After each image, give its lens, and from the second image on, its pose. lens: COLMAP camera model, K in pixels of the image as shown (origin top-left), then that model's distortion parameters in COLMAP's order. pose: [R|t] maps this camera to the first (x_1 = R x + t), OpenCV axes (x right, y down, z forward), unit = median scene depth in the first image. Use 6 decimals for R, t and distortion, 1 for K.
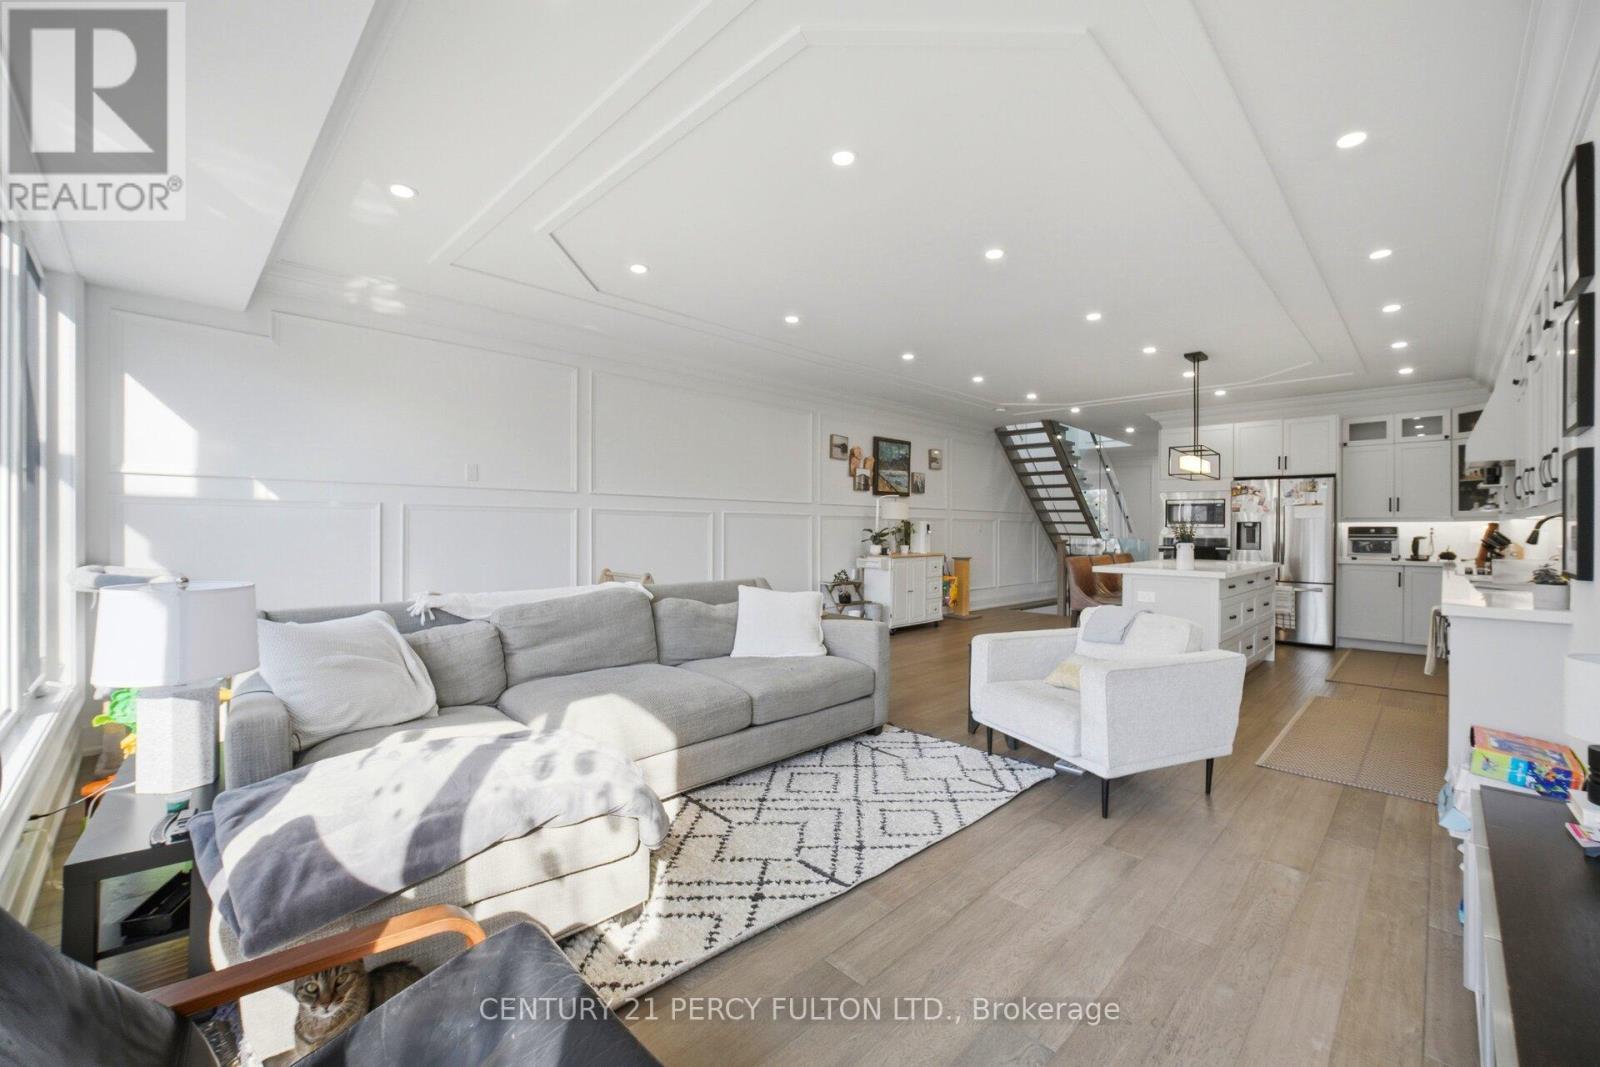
lens RADIAL K [[633.1, 0, 822.3], [0, 633.1, 530.1], [0, 0, 1]] dist [0.000012, -0.006693]
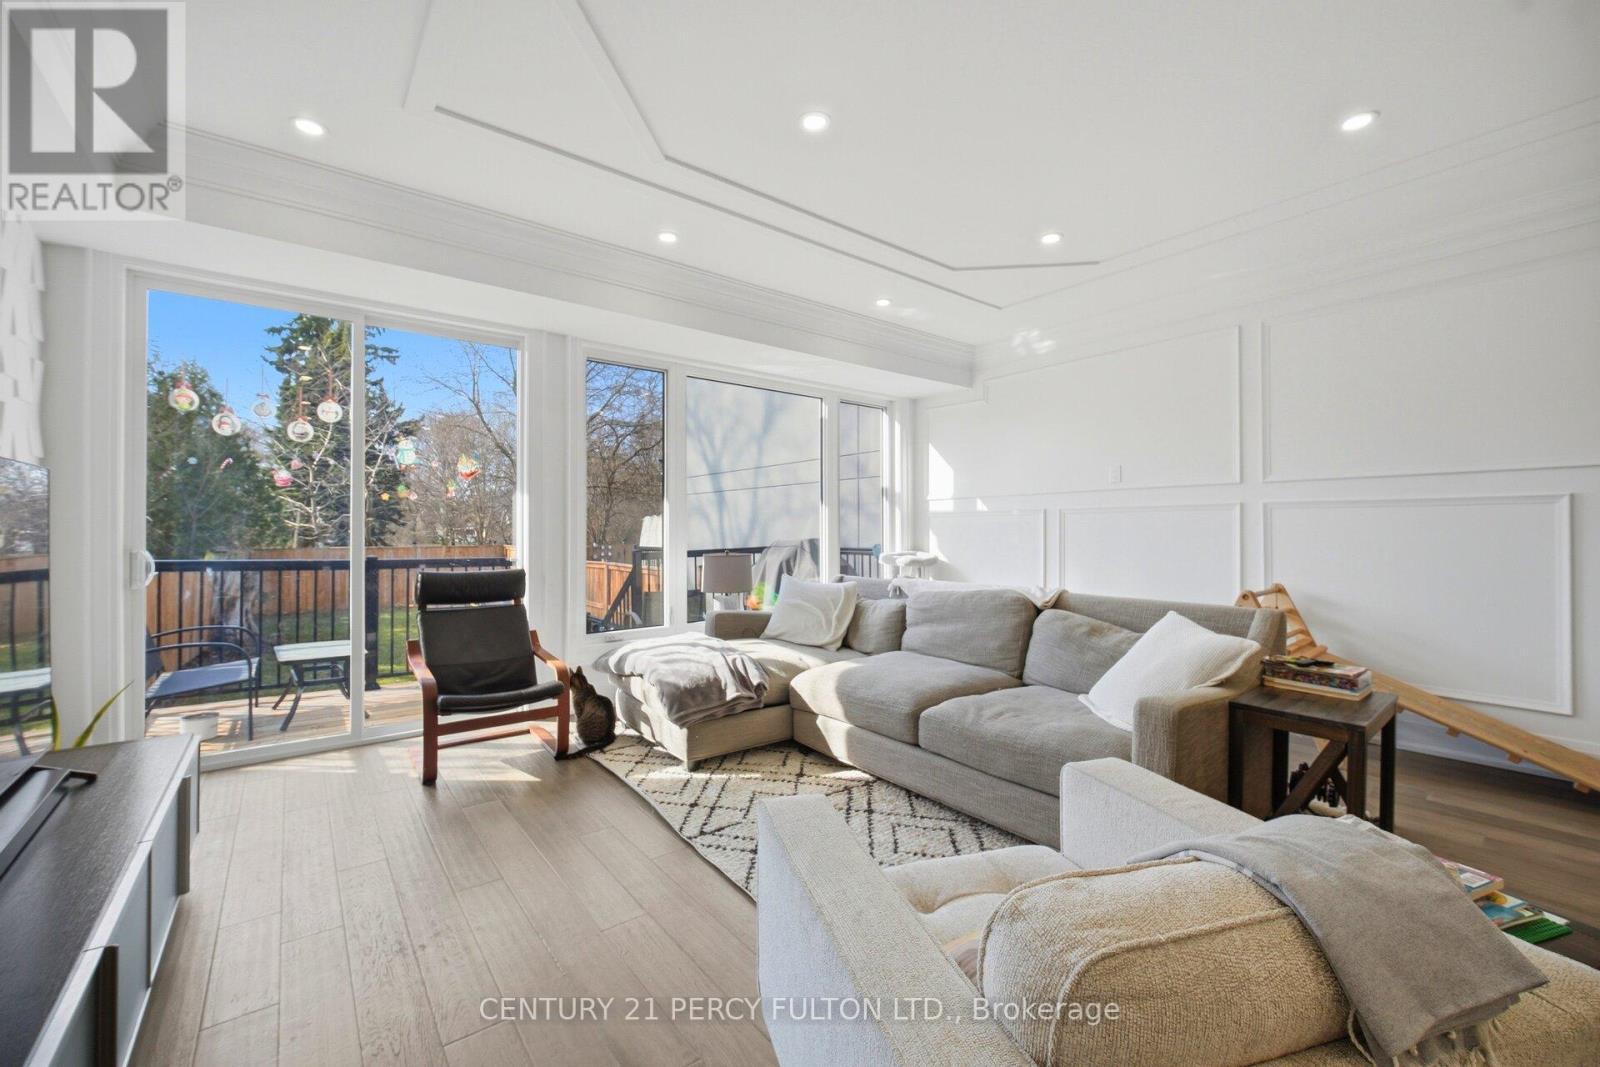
lens RADIAL K [[654.4, 0, 799.1], [0, 654.4, 535.2], [0, 0, 1]] dist [-0.005230, -0.000289]
pose [[-0.134148, 0.000836, -0.990961, 0.618656], [-0.000621, 0.999999, 0.000927, 0.006212], [0.990961, 0.000739, -0.134148, 0.709201]]
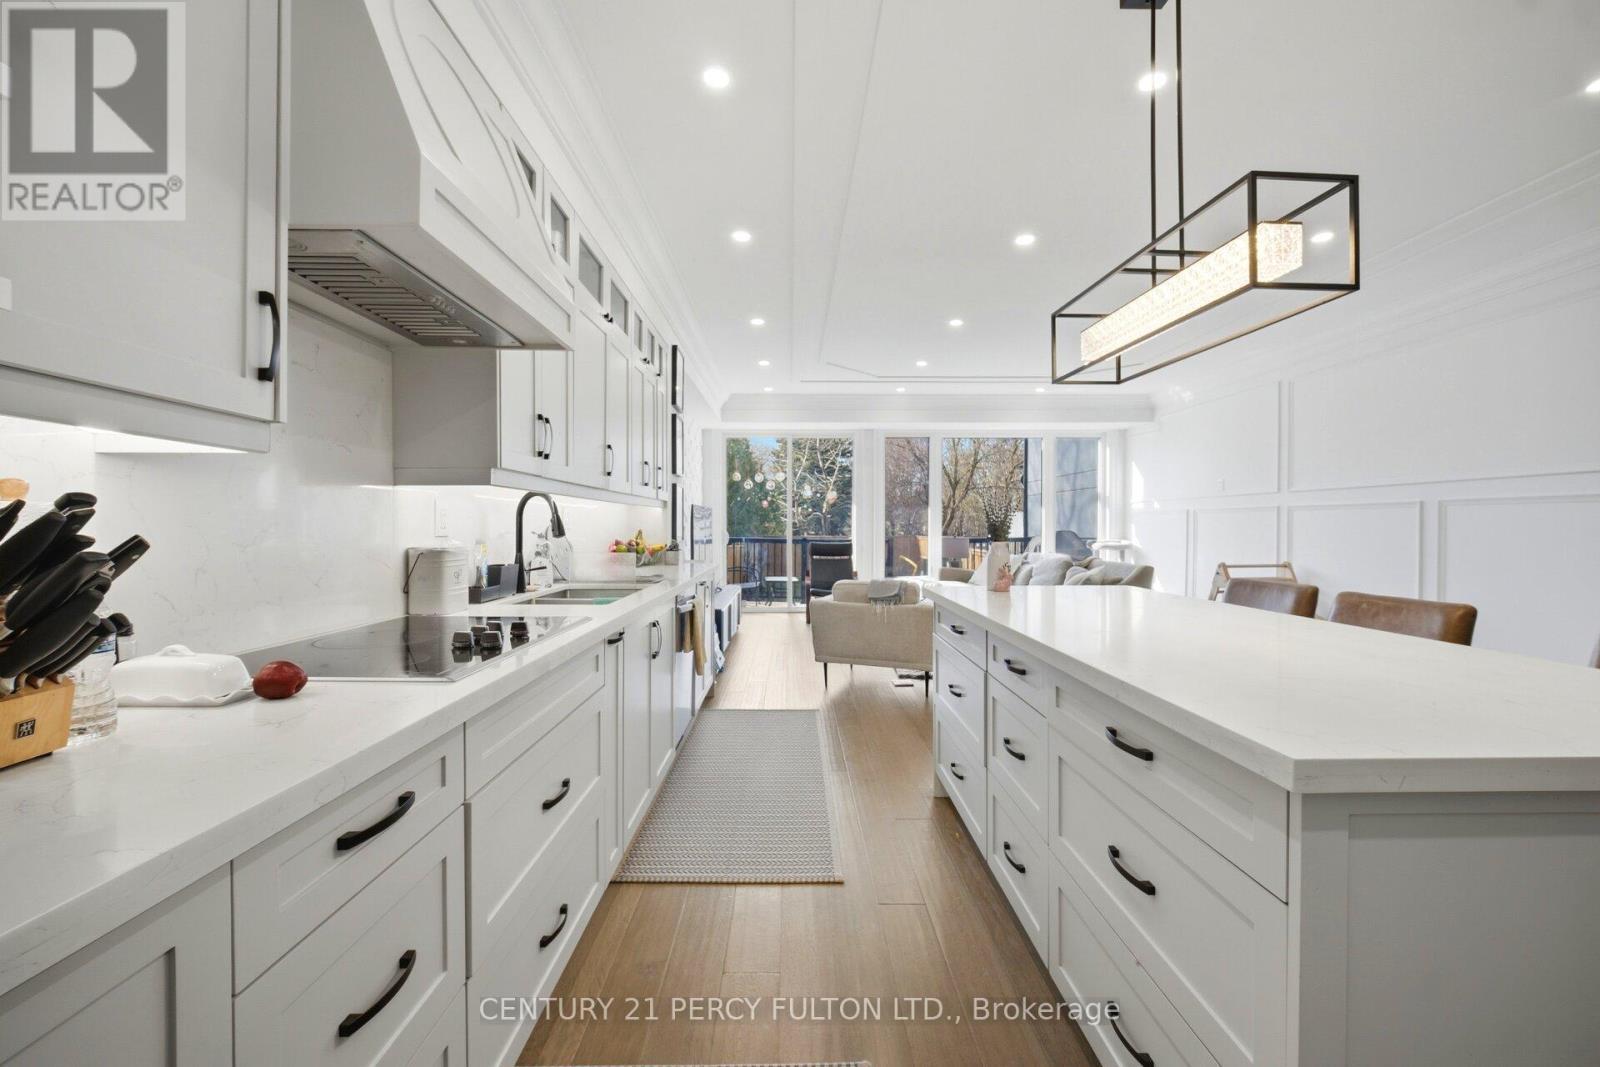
lens RADIAL K [[642.9, 0, 796.3], [0, 642.9, 531.8], [0, 0, 1]] dist [0.000570, -0.007146]
pose [[-0.709755, 0.002942, -0.704442, 1.295031], [-0.003508, 0.999964, 0.007711, 0.007961], [0.704440, 0.007945, -0.709719, 1.513033]]
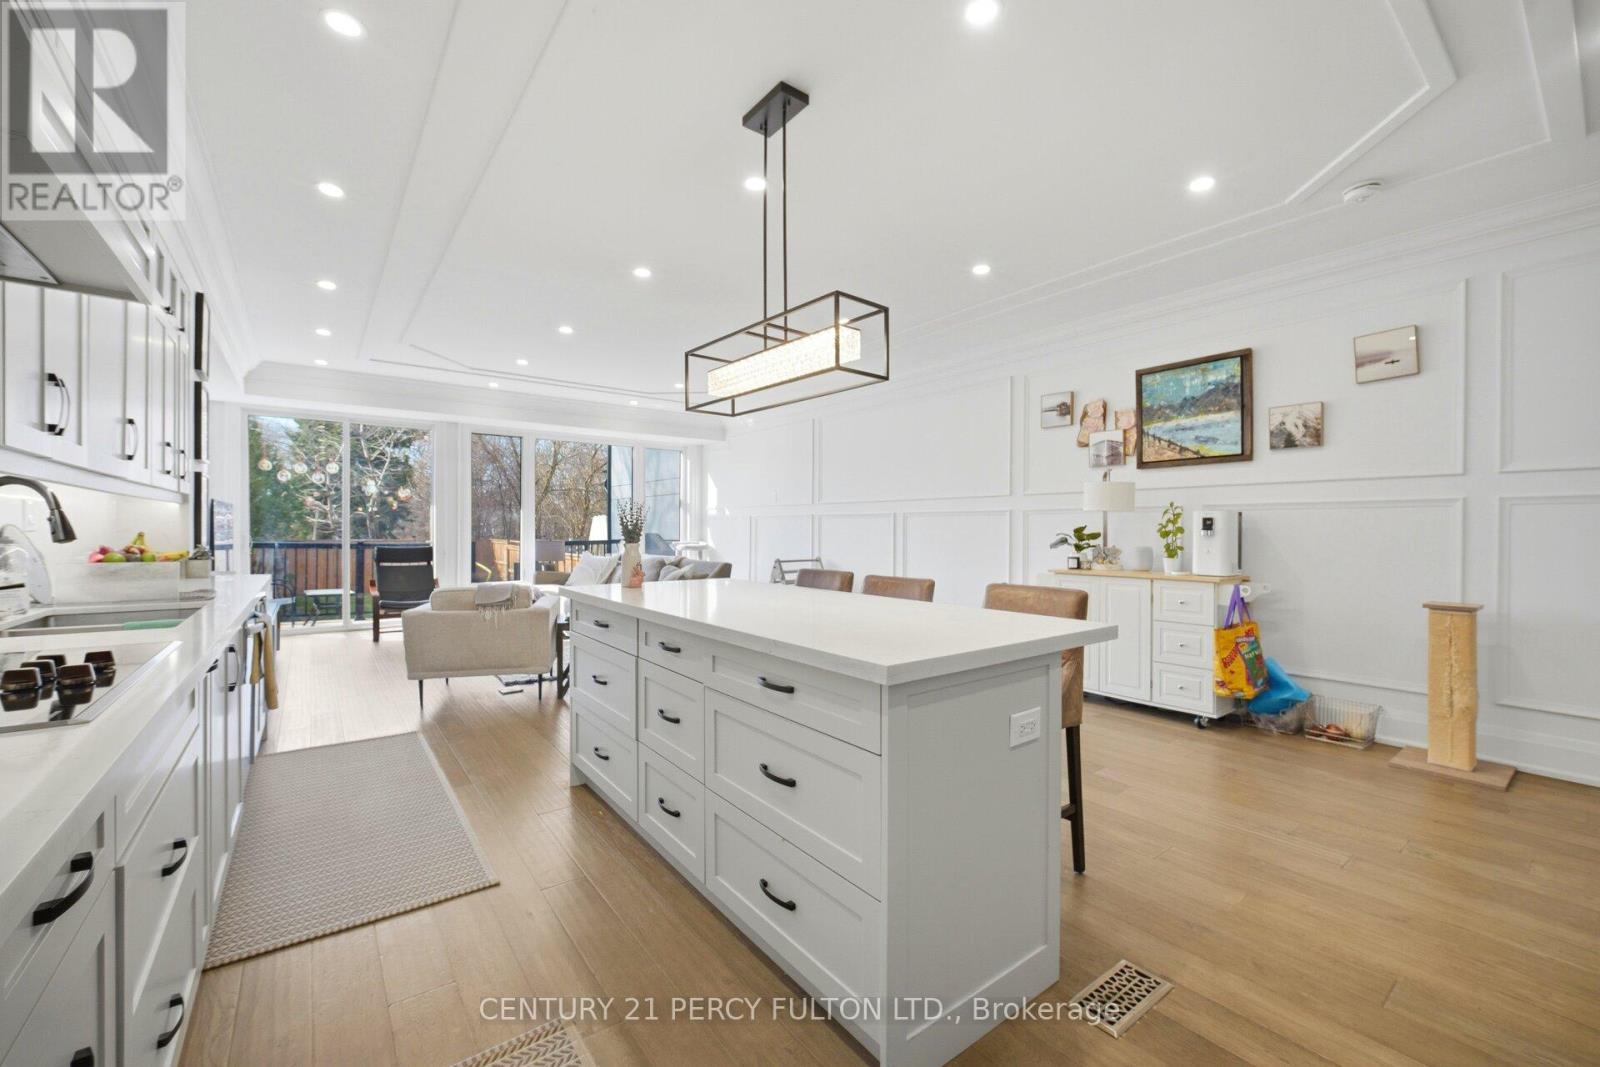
lens RADIAL K [[642.9, 0, 796.3], [0, 642.9, 531.8], [0, 0, 1]] dist [0.000570, -0.007146]
pose [[-0.147397, -0.000830, -0.989077, 1.387827], [-0.006322, 0.999980, 0.000103, 0.008249], [0.989057, 0.006268, -0.147400, 1.484966]]
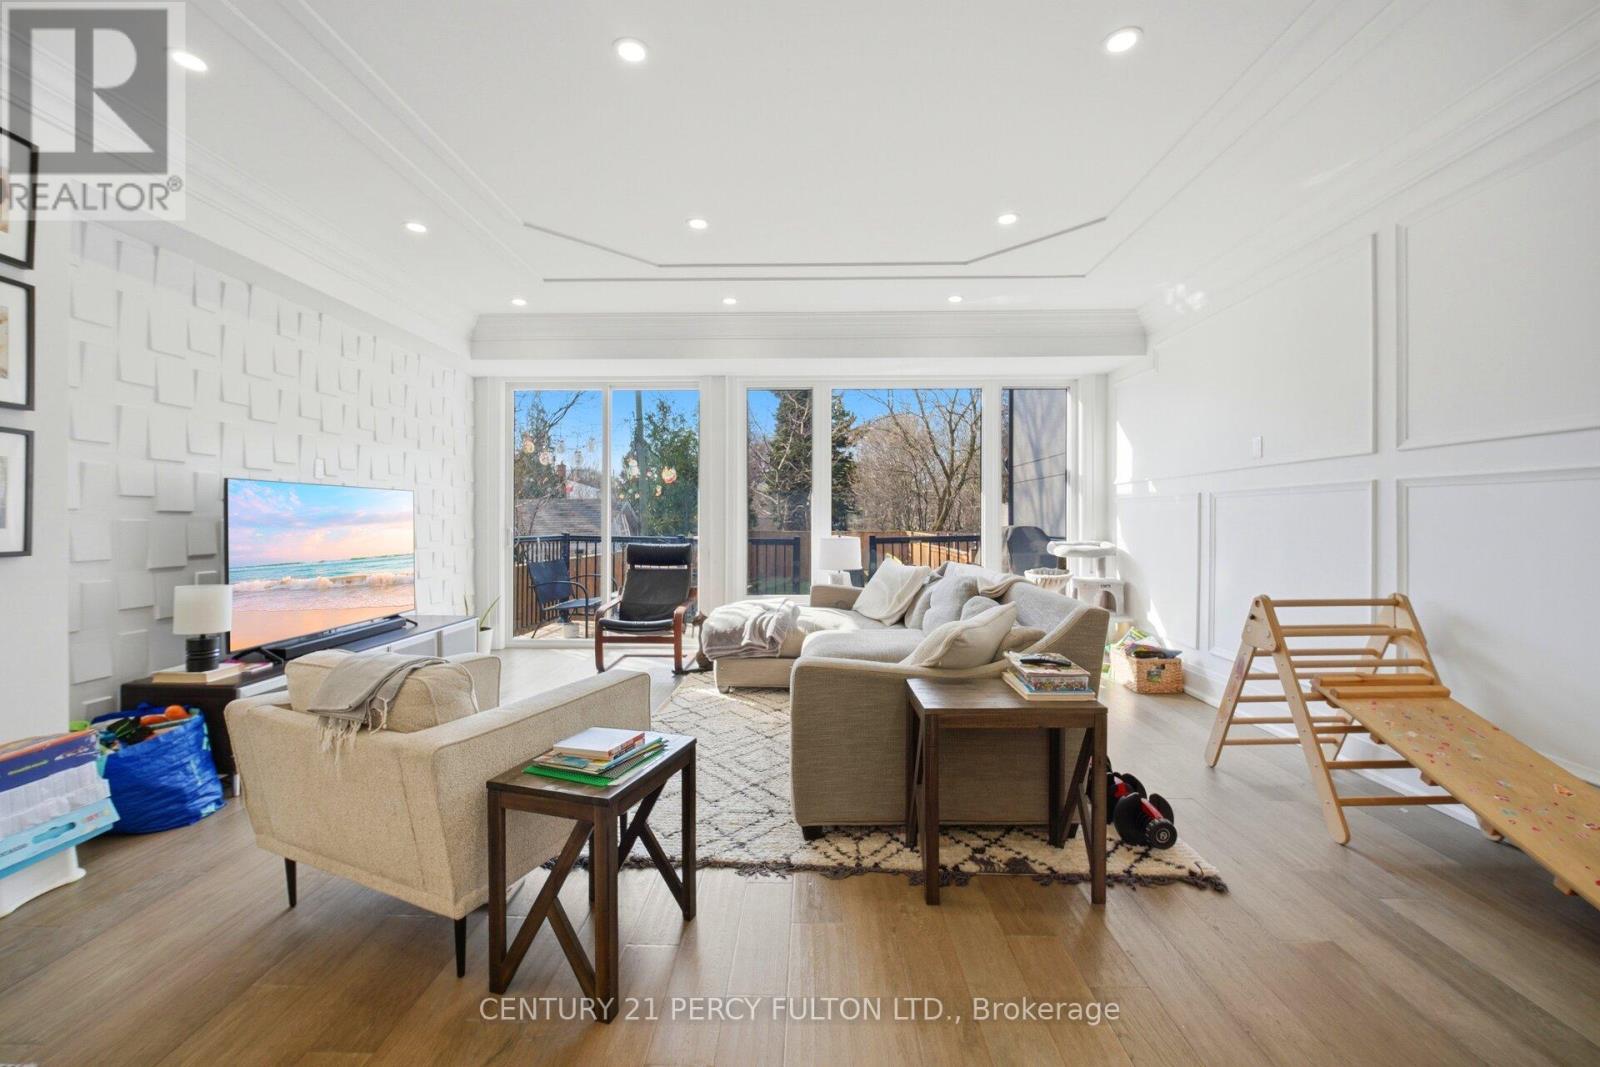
lens RADIAL K [[642.0, 0, 796.7], [0, 642.0, 521.9], [0, 0, 1]] dist [-0.000303, -0.016158]
pose [[-0.731494, -0.002088, -0.681845, 0.486297], [-0.005208, 0.999983, 0.002525, 0.004867], [0.681828, 0.005398, -0.731492, 1.335322]]
